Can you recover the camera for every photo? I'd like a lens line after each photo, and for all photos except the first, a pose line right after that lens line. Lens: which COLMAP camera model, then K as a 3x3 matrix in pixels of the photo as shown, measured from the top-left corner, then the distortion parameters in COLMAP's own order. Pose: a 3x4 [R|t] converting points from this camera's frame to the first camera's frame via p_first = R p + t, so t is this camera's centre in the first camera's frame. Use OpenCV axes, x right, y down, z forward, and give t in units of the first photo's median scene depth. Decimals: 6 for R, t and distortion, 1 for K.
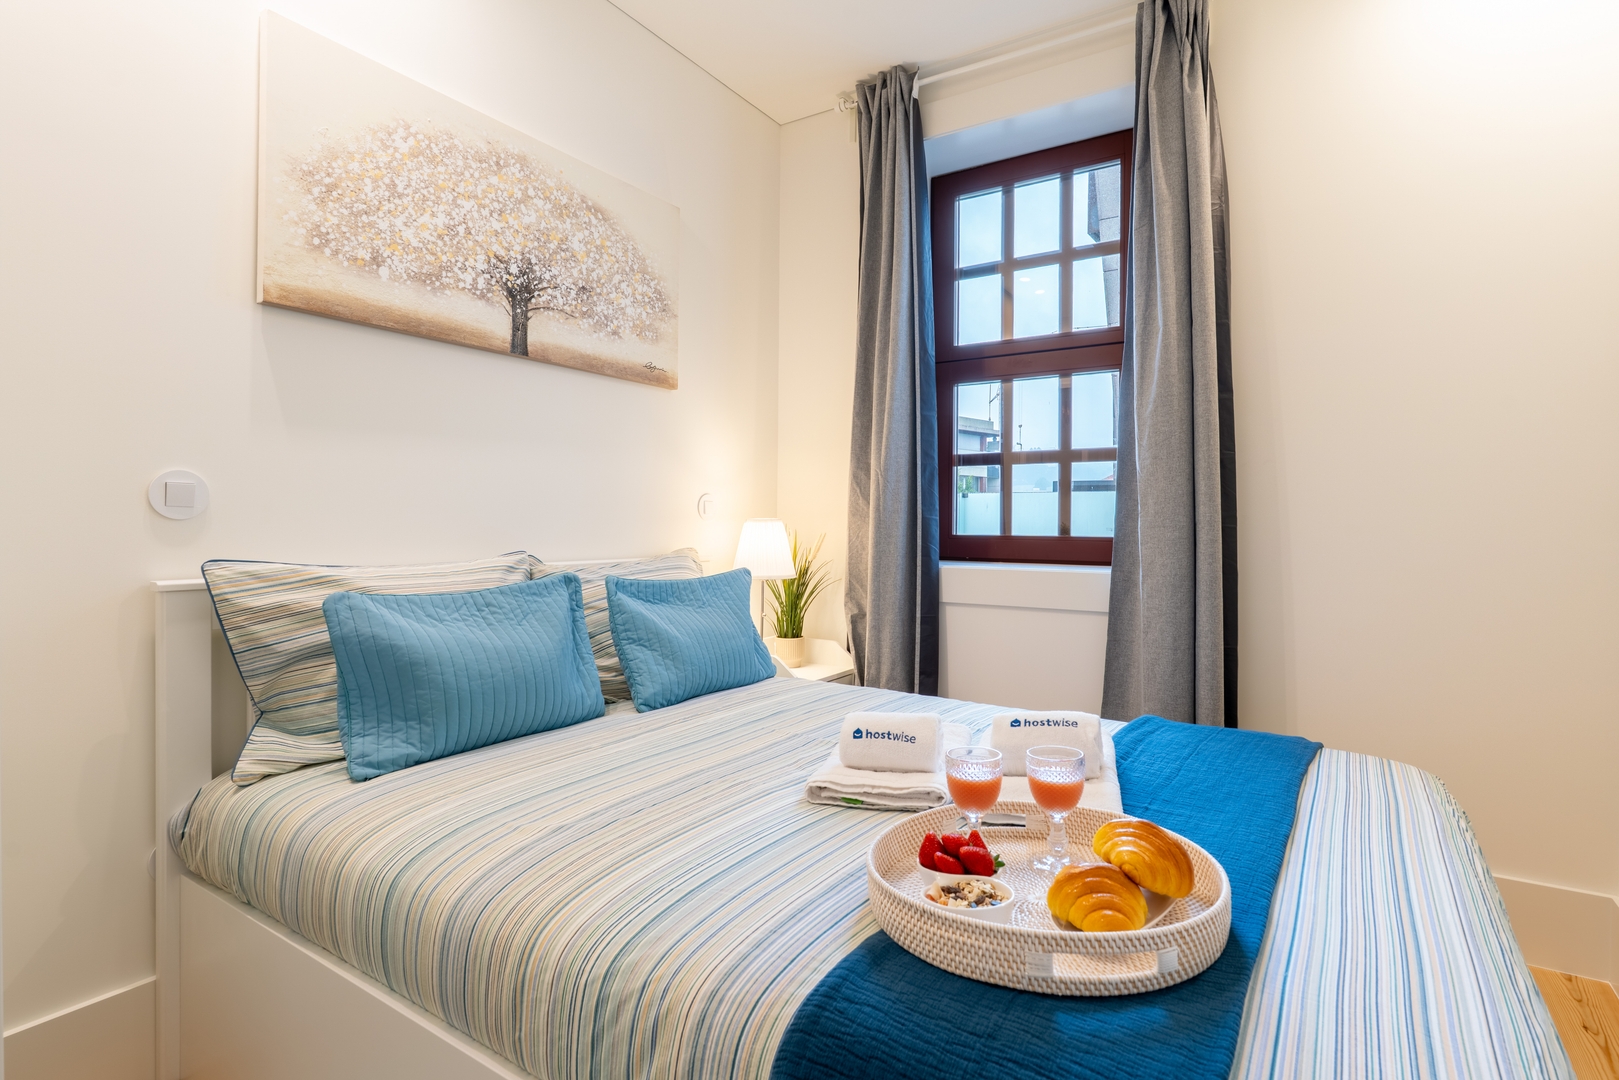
lens RADIAL K [[815.9, 0, 812.6], [0, 815.9, 521.6], [0, 0, 1]] dist [0.000240, 0.000118]
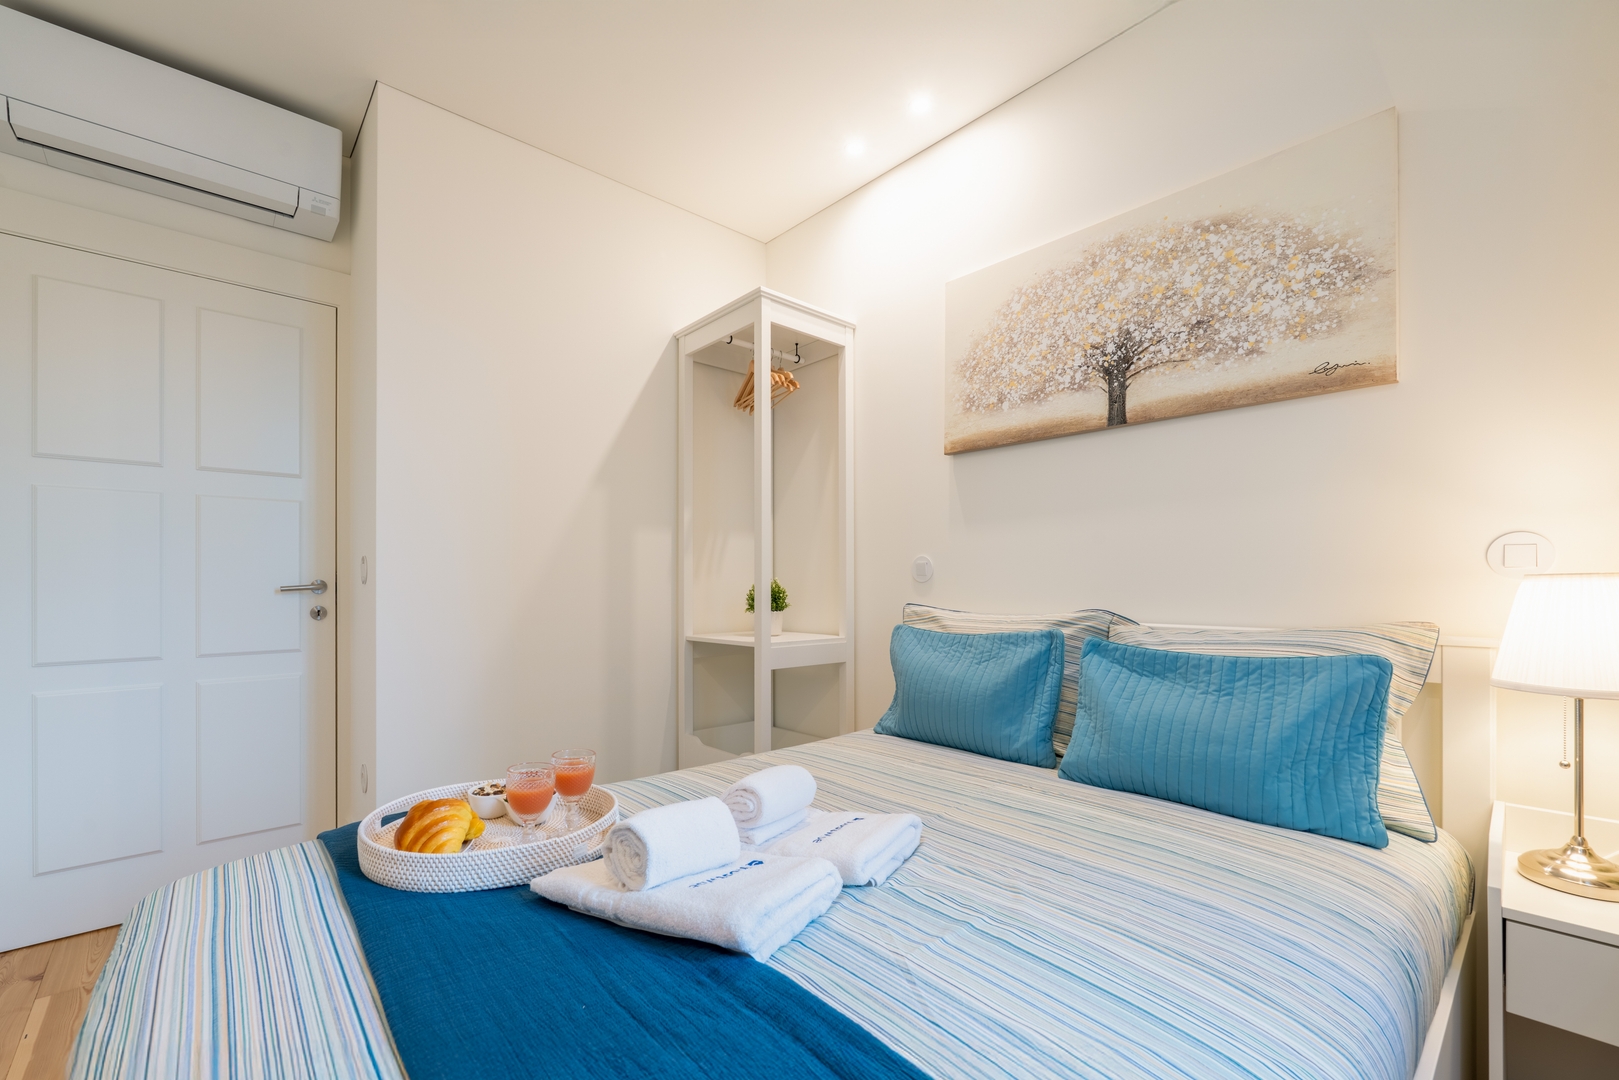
lens RADIAL K [[675.9, 0, 809.7], [0, 675.9, 577.1], [0, 0, 1]] dist [-0.000724, -0.000066]
pose [[-0.250309, -0.012470, -0.968086, 0.590399], [0.001942, 0.999909, -0.013382, 0.004665], [0.968164, -0.005229, -0.250262, 0.829982]]
